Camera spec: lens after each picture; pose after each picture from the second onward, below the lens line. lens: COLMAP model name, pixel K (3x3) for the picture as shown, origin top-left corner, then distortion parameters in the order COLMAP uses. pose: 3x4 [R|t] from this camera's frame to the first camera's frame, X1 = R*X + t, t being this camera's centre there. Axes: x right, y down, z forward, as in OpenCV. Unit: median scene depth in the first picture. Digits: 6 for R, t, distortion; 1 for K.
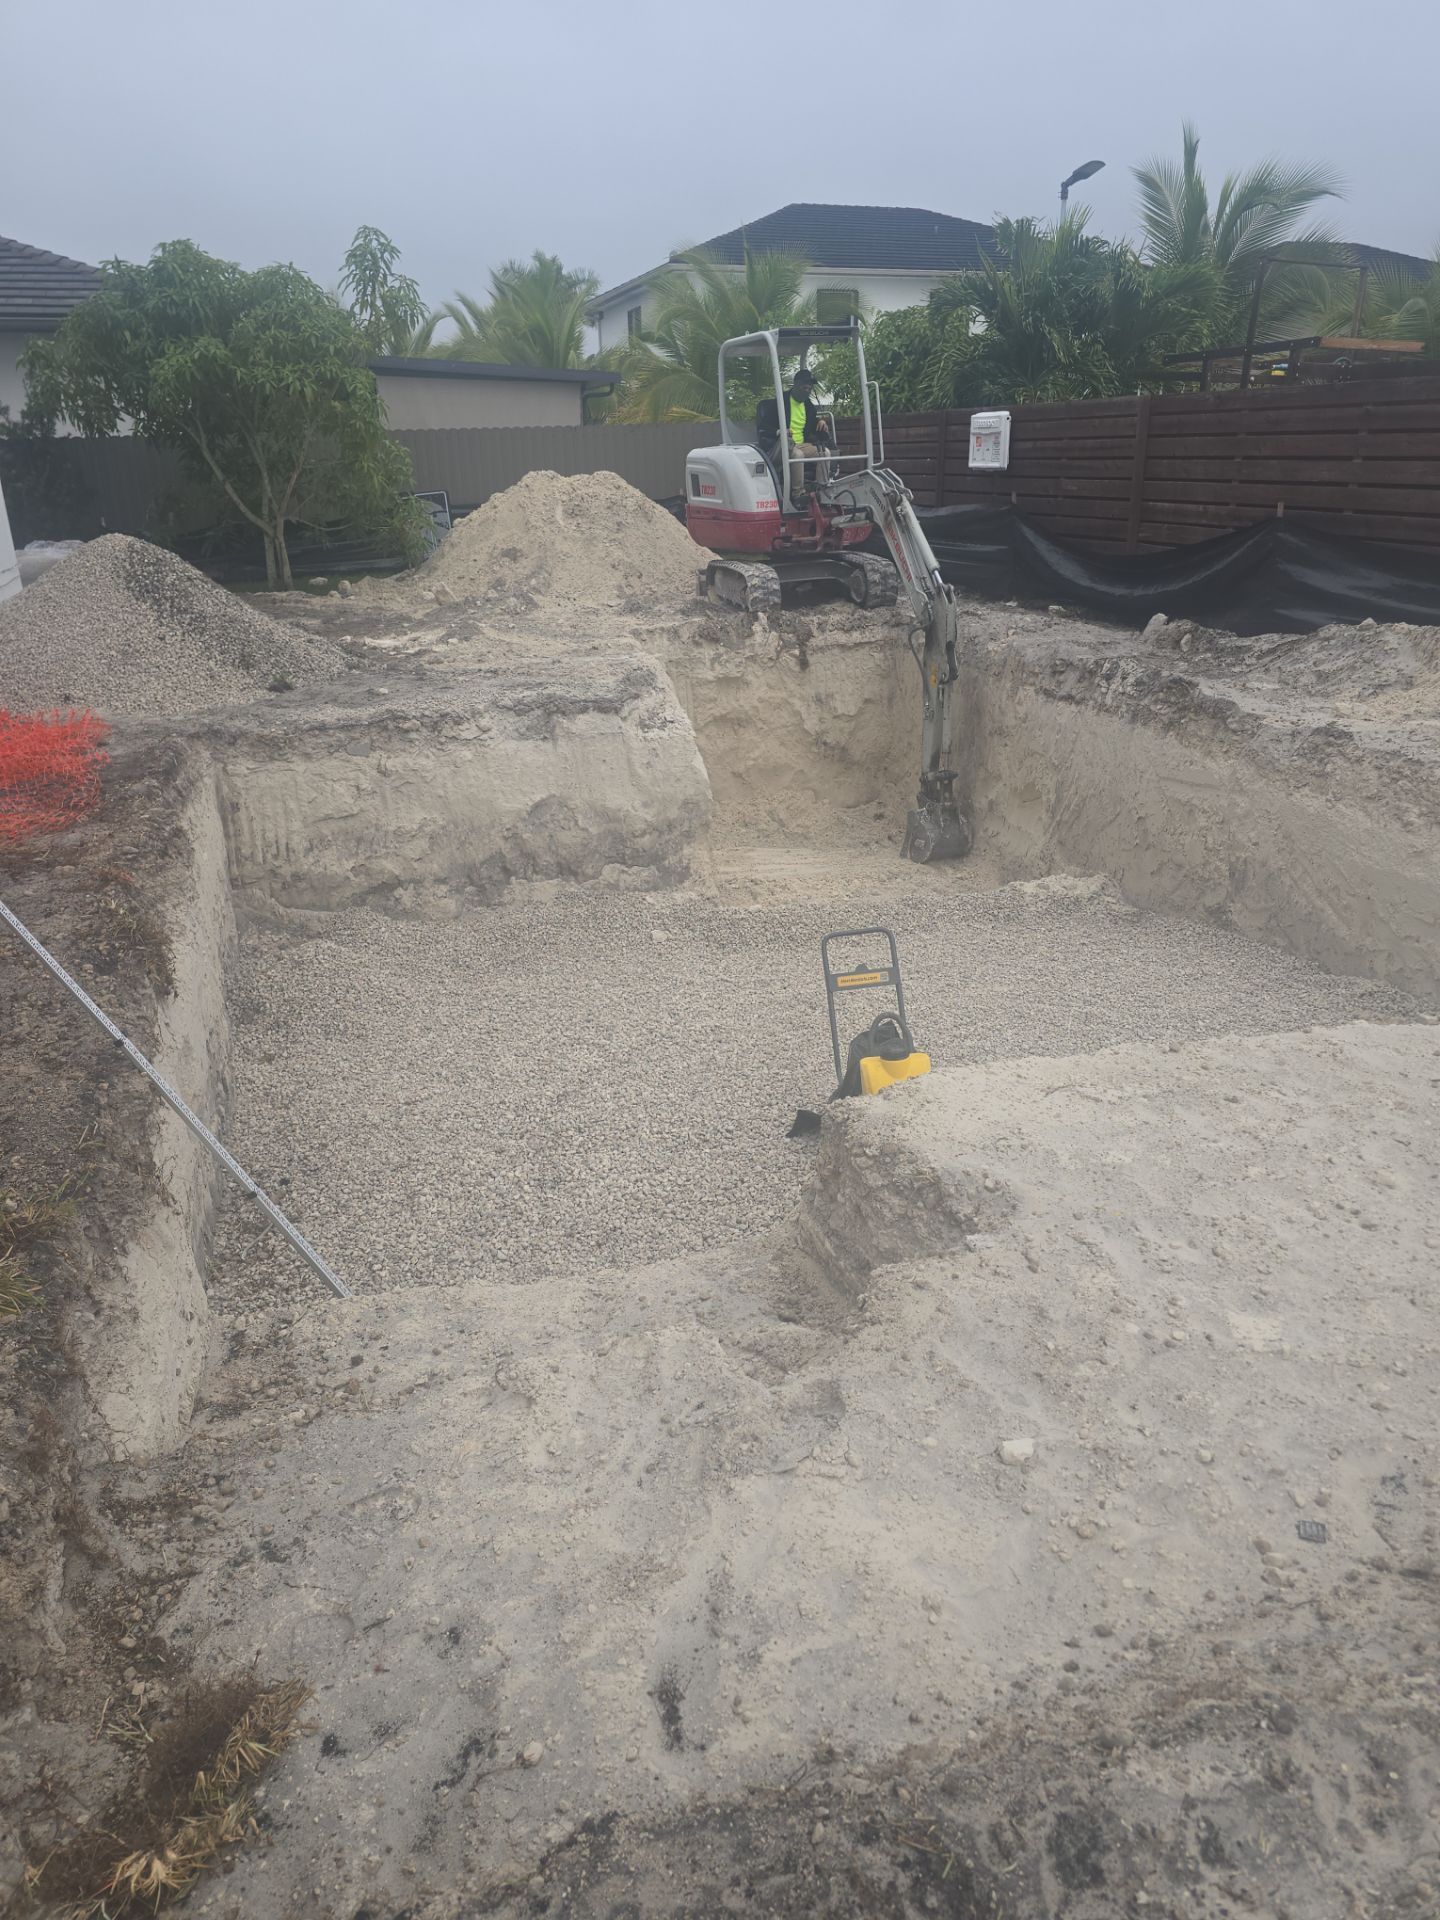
lens RADIAL K [[1270.7, 0, 732.8], [0, 1270.7, 947.3], [0, 0, 1]] dist [0.071921, -0.074570]
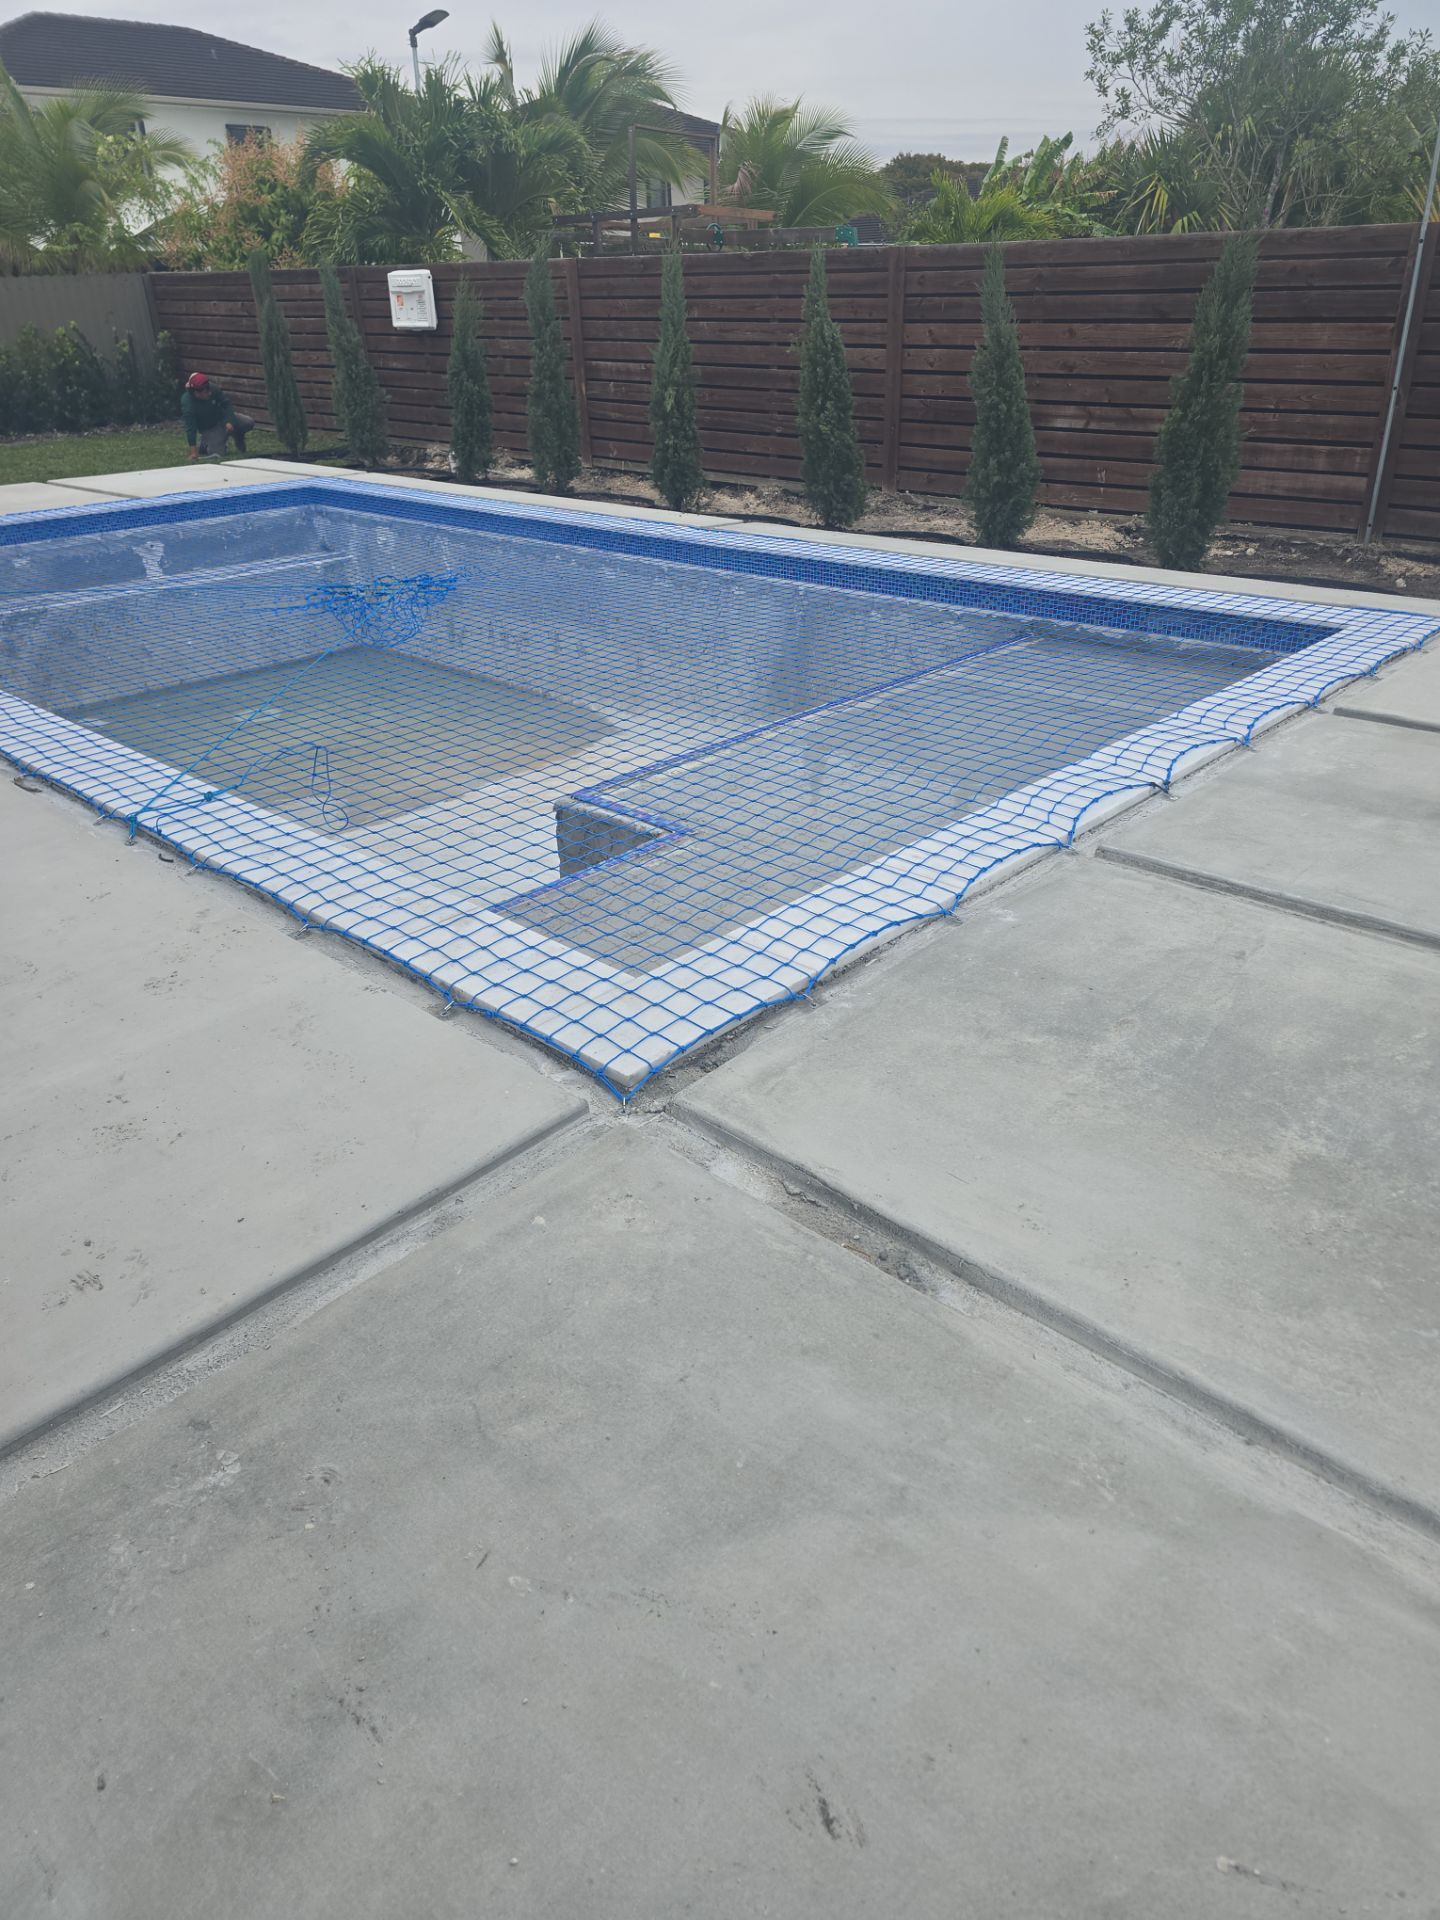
lens RADIAL K [[1270.7, 0, 732.8], [0, 1270.7, 947.3], [0, 0, 1]] dist [0.071921, -0.074570]
pose [[0.882736, -0.217817, 0.416333, -0.111620], [0.176200, 0.974854, 0.136433, 0.009210], [-0.435581, -0.047077, 0.898918, -0.047642]]
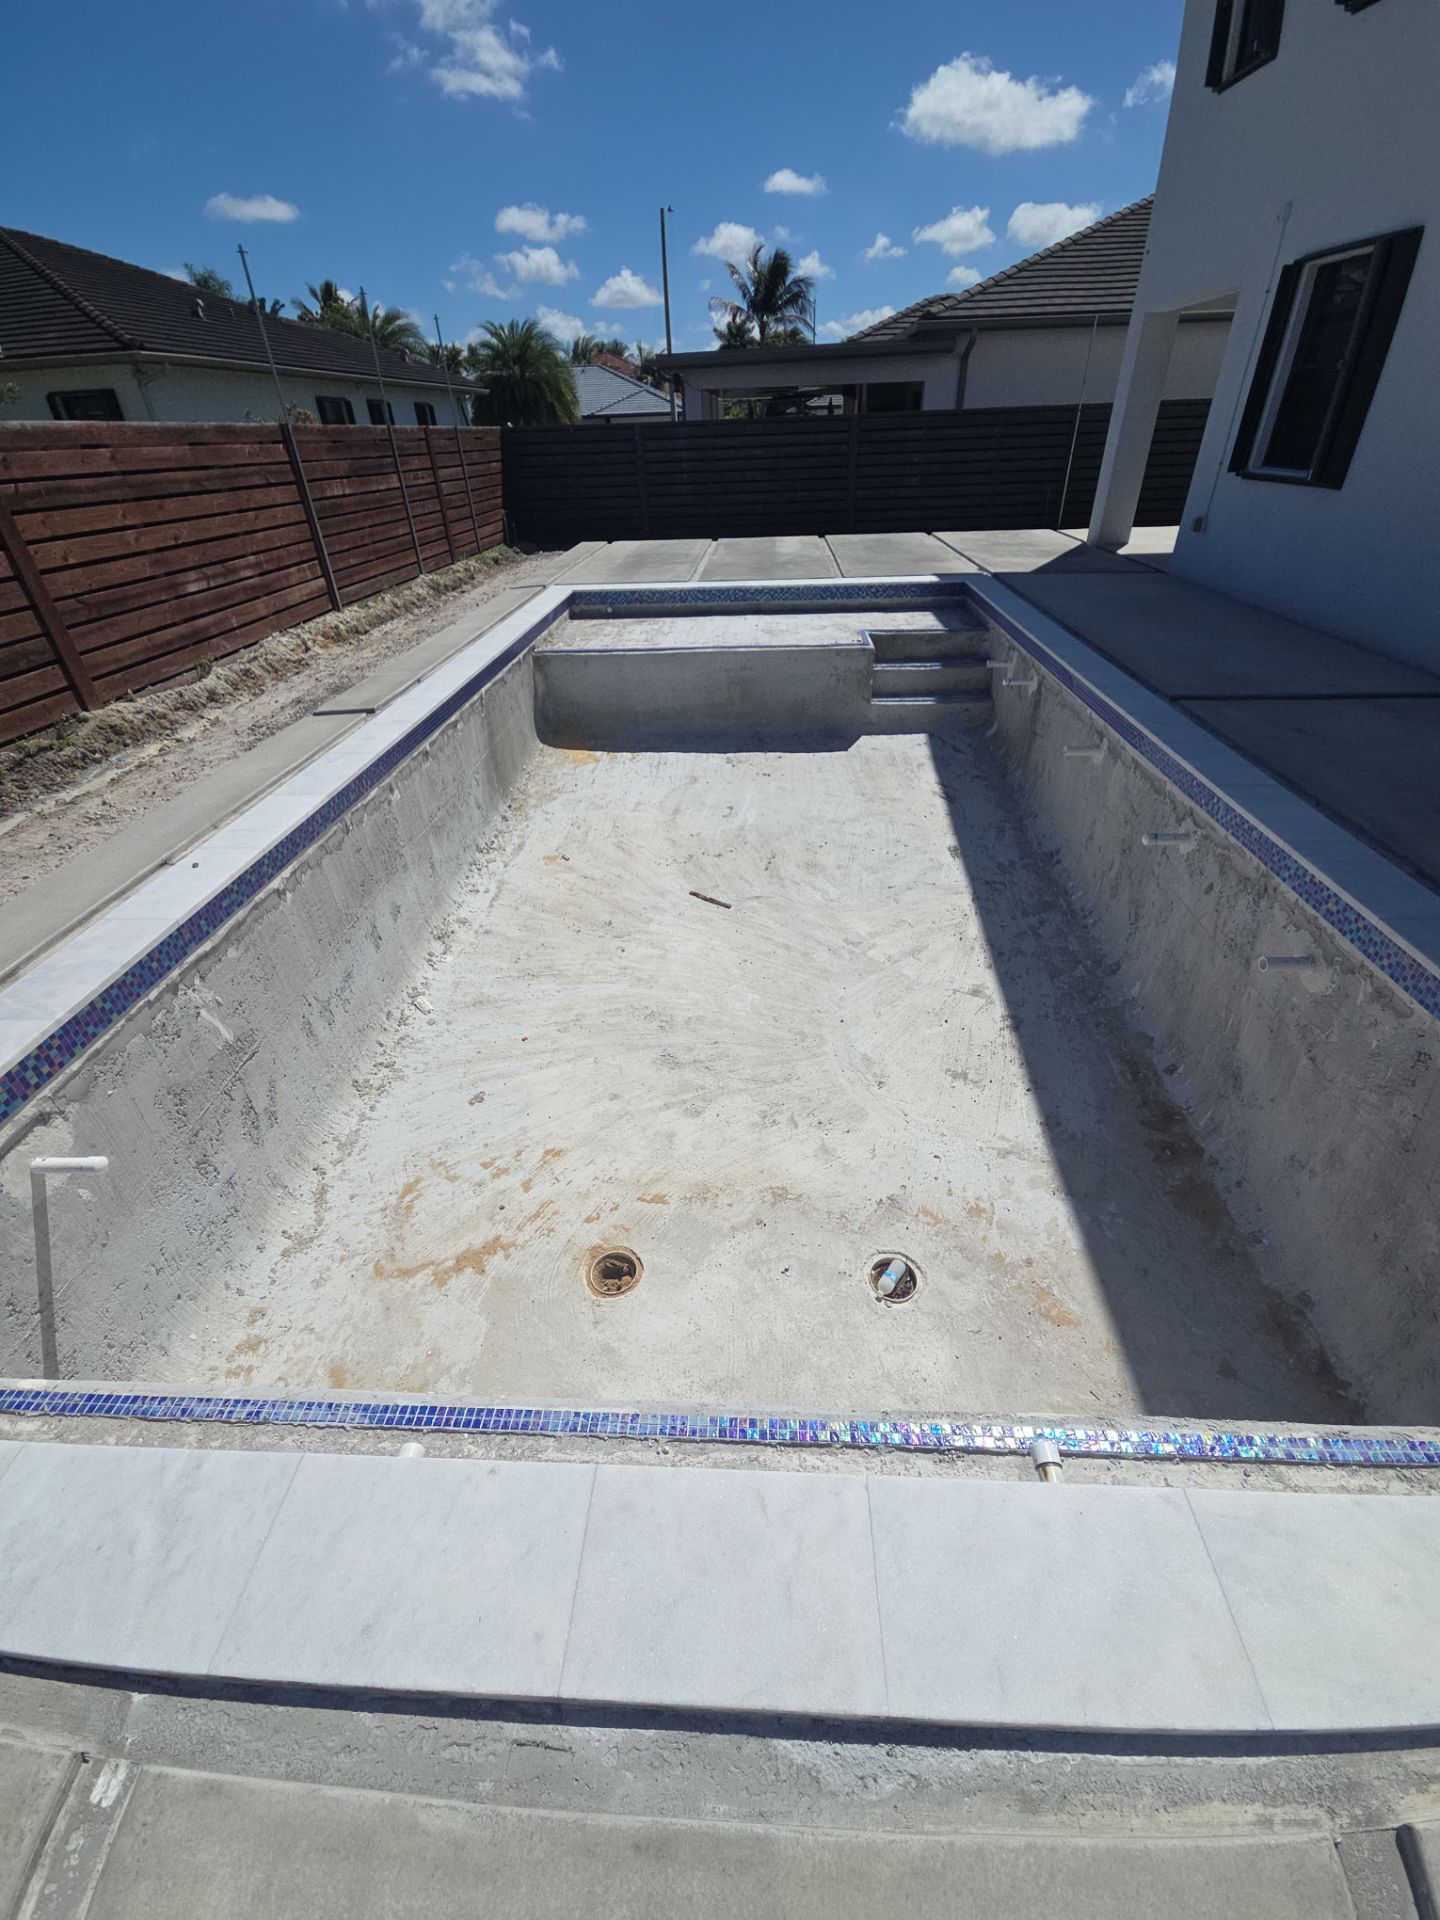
lens RADIAL K [[770.1, 0, 725.9], [0, 770.1, 956.7], [0, 0, 1]] dist [0.002476, -0.000356]
pose [[-0.928825, -0.172467, 0.327931, -0.115247], [0.173249, 0.580189, 0.795843, -0.329805], [-0.327518, 0.796013, -0.509014, 0.823624]]
